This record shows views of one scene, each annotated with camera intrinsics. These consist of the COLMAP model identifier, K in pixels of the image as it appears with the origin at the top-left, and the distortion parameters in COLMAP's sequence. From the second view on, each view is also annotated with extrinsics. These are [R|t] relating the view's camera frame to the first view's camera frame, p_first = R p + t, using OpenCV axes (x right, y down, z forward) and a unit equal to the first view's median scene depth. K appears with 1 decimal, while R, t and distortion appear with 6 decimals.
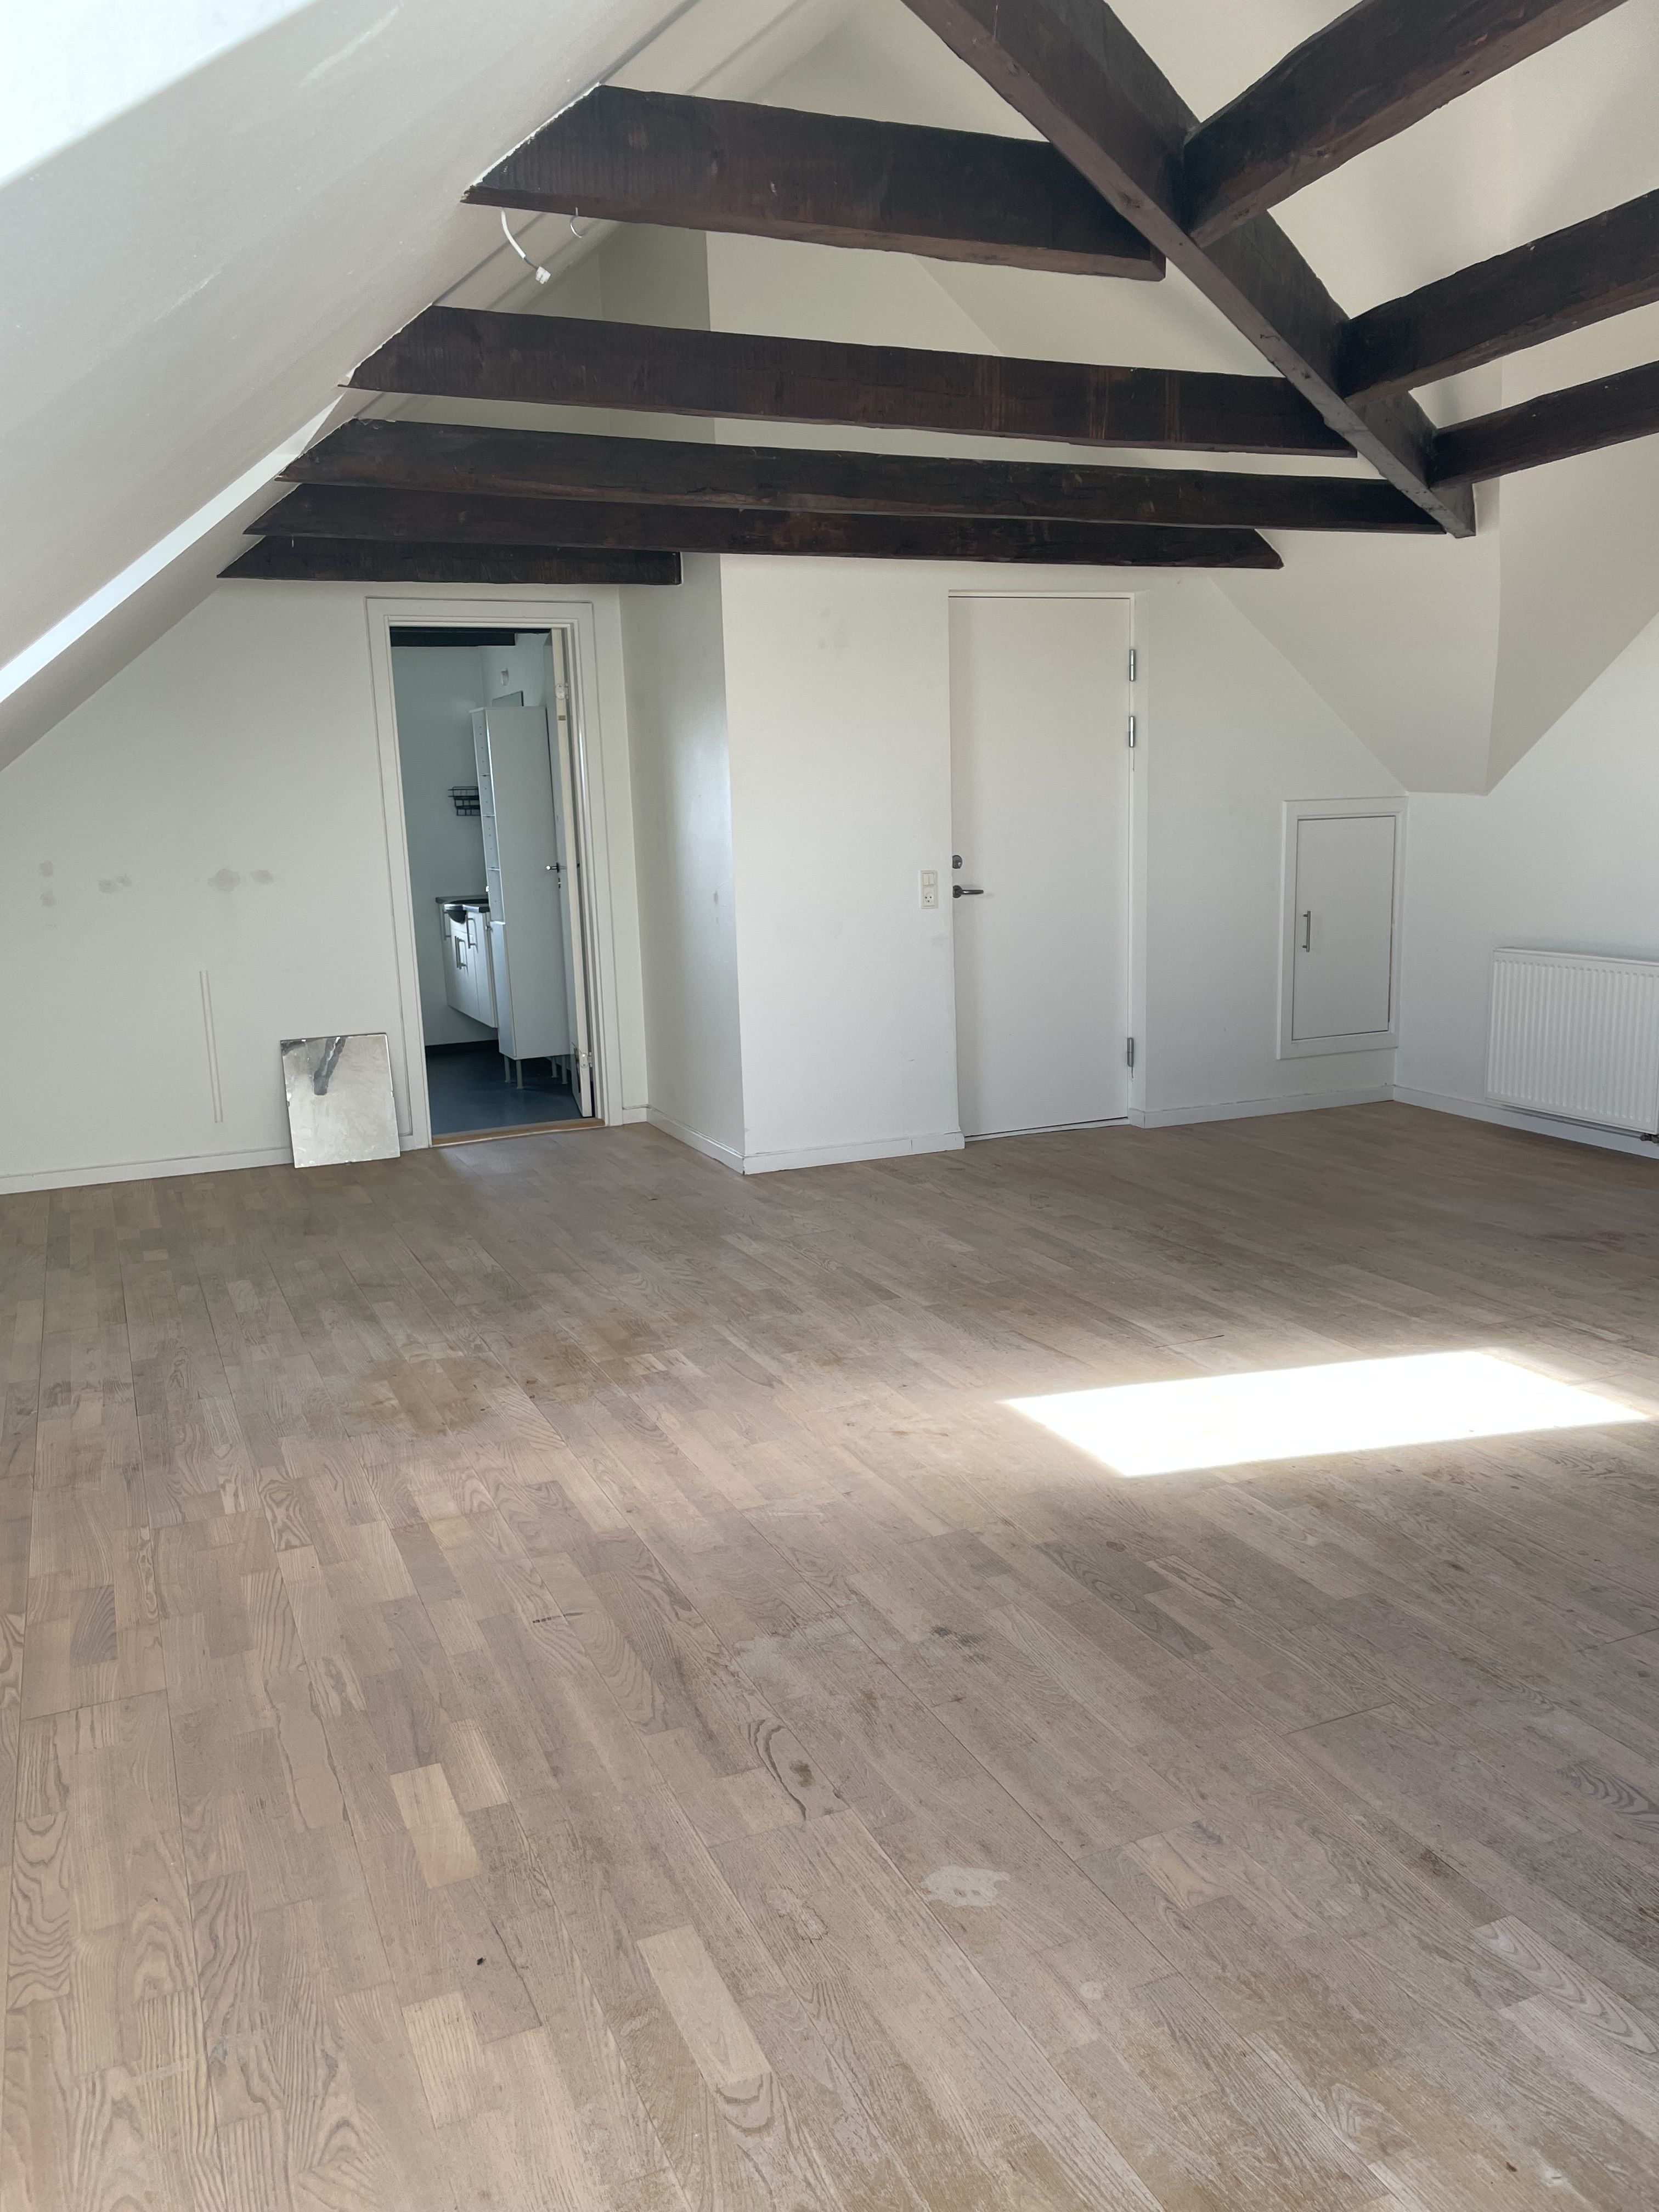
lens RADIAL K [[1674.6, 0, 829.8], [0, 1674.6, 1129.1], [0, 0, 1]] dist [0.111935, -0.147135]
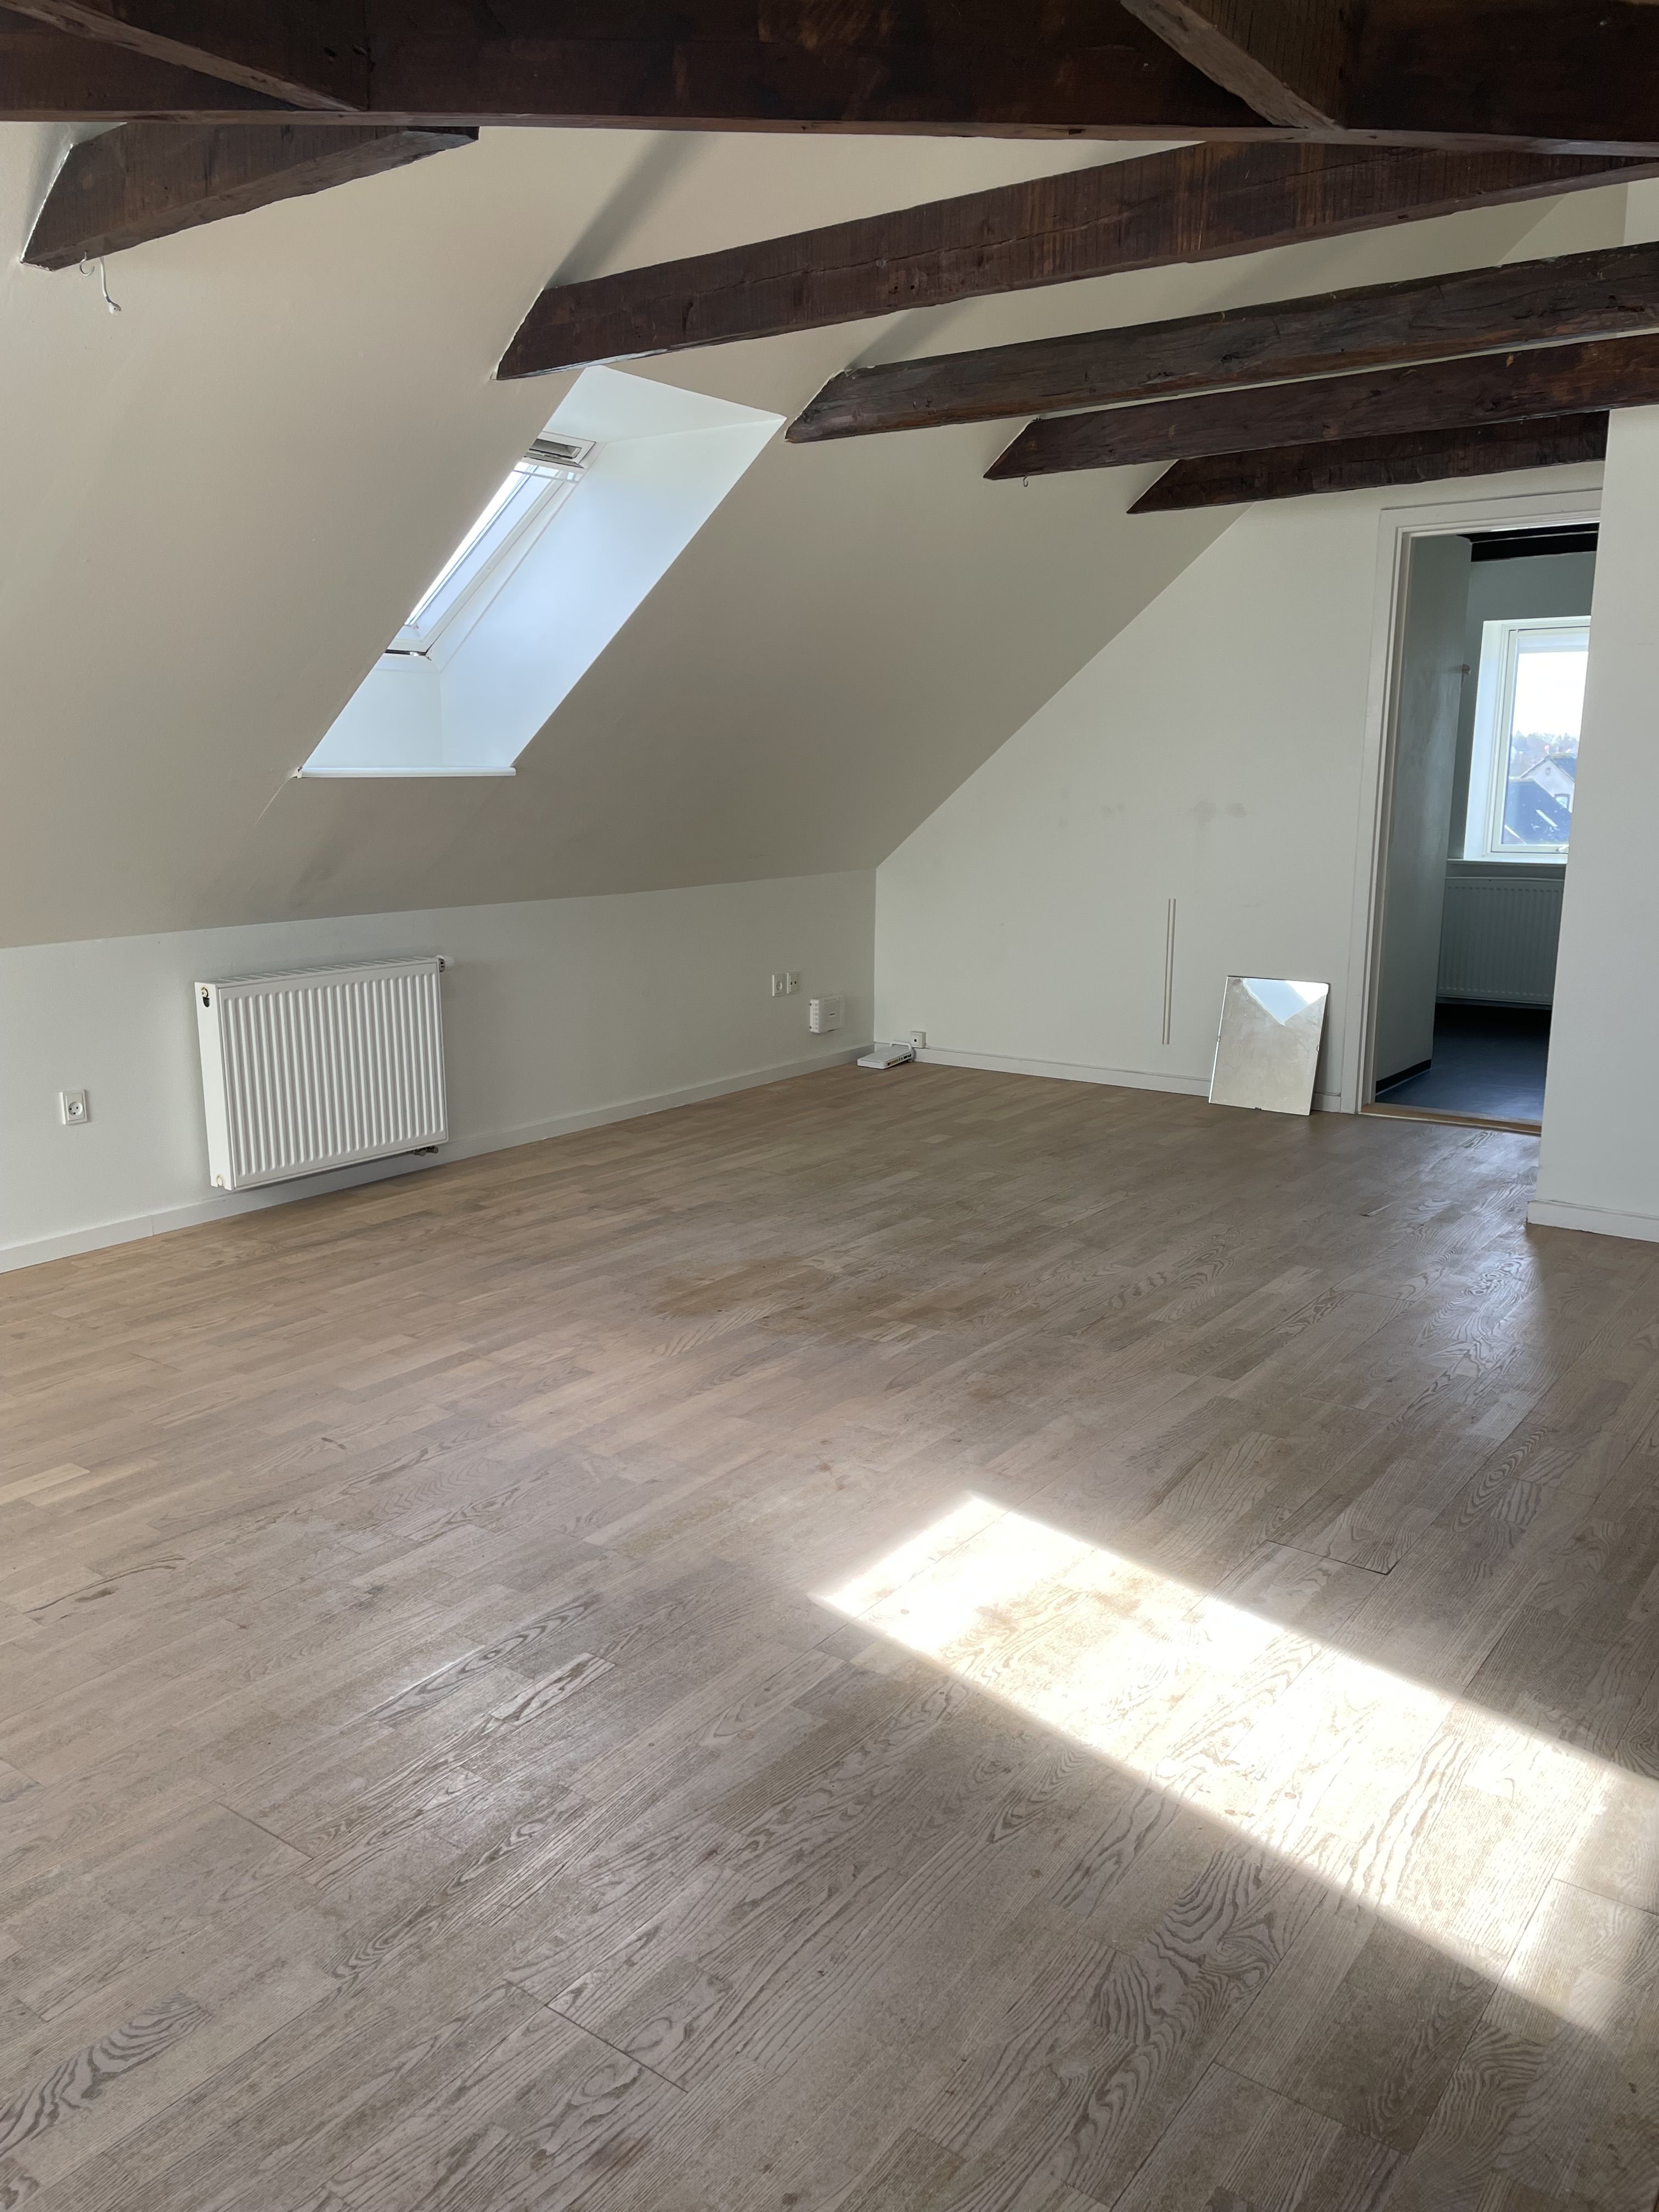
lens RADIAL K [[1674.6, 0, 829.8], [0, 1674.6, 1129.1], [0, 0, 1]] dist [0.111935, -0.147135]
pose [[0.496023, 0.218288, -0.840424, 0.657688], [-0.177068, 0.972975, 0.148210, -0.110730], [0.850064, 0.075297, 0.521270, 0.455320]]
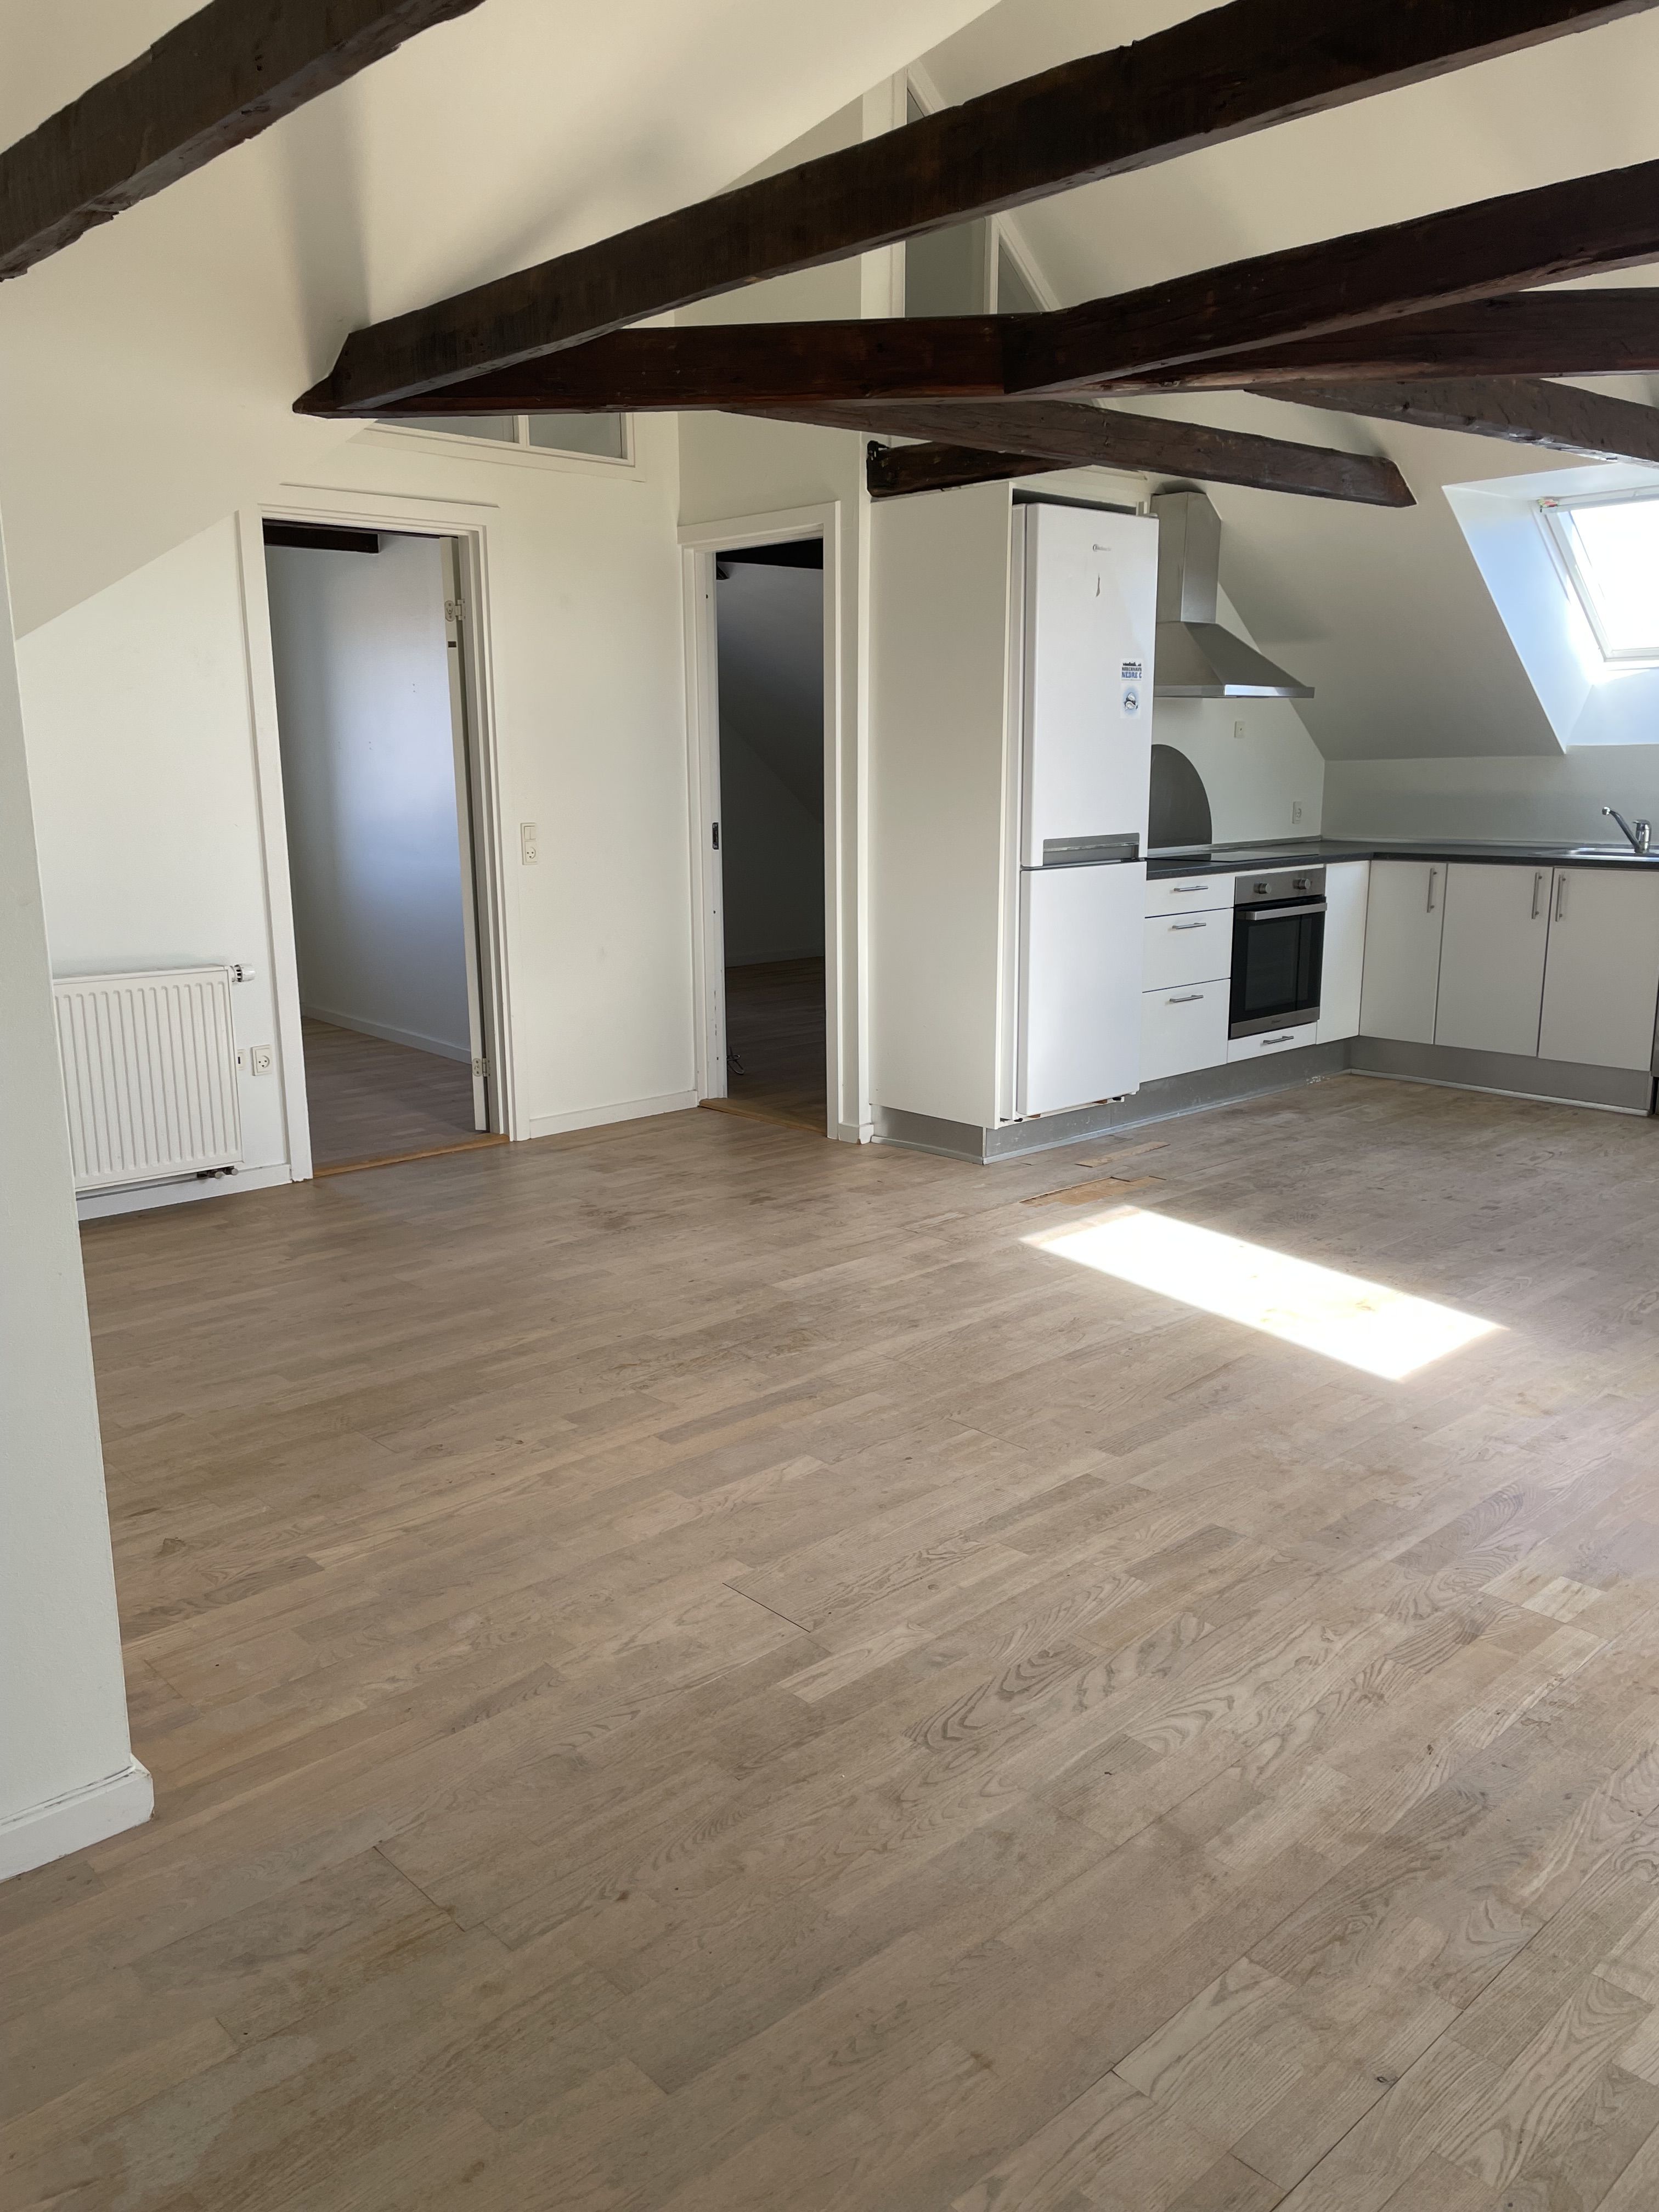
lens RADIAL K [[1674.6, 0, 829.8], [0, 1674.6, 1129.1], [0, 0, 1]] dist [0.111935, -0.147135]
pose [[-0.336635, -0.174858, 0.925258, -0.580440], [0.194411, 0.948530, 0.249989, -0.243166], [-0.921348, 0.264035, -0.285314, 1.385967]]
